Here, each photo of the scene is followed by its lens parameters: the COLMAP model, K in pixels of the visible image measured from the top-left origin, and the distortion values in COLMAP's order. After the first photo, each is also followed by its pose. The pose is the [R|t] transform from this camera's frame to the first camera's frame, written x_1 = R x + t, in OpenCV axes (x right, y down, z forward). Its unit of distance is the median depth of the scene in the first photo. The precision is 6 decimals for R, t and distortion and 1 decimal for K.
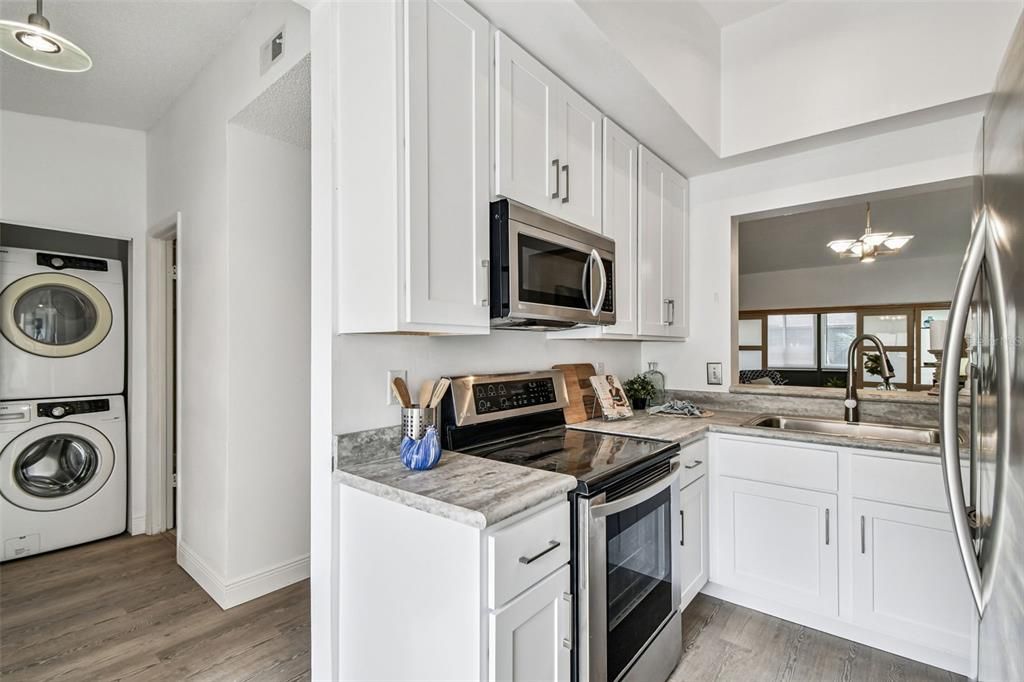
lens RADIAL K [[471.8, 0, 509.3], [0, 471.8, 345.3], [0, 0, 1]] dist [-0.003702, 0.000050]
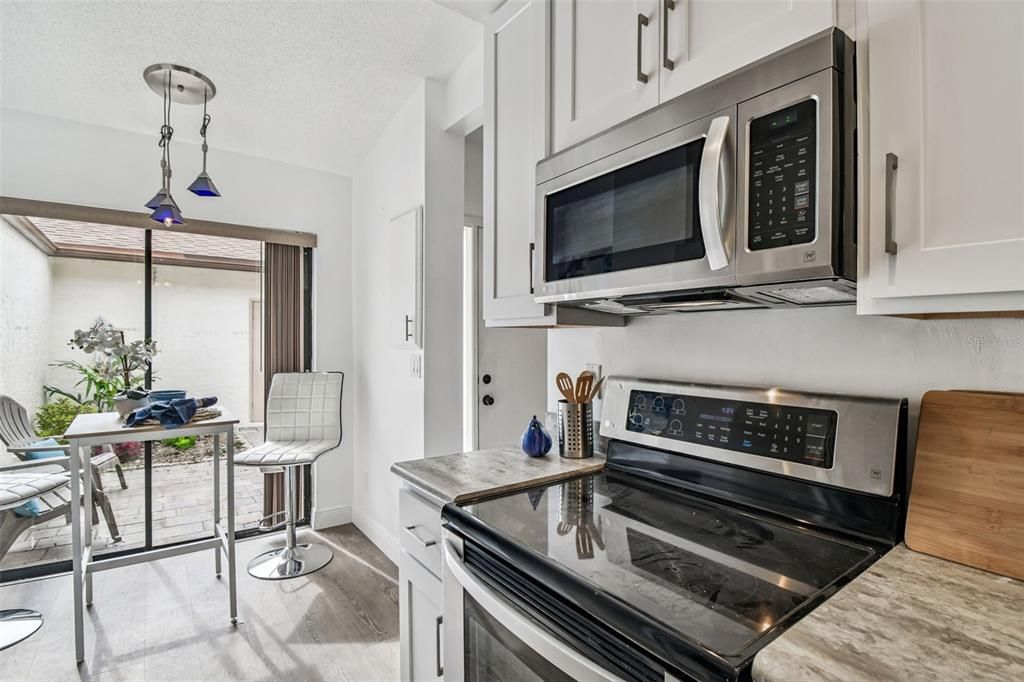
lens RADIAL K [[471.8, 0, 509.5], [0, 471.8, 343.1], [0, 0, 1]] dist [-0.003702, 0.000050]
pose [[-0.243024, 0.000819, -0.970020, 0.629948], [-0.002038, 0.999997, 0.001355, 0.006814], [0.970018, 0.002306, -0.243022, 0.889336]]
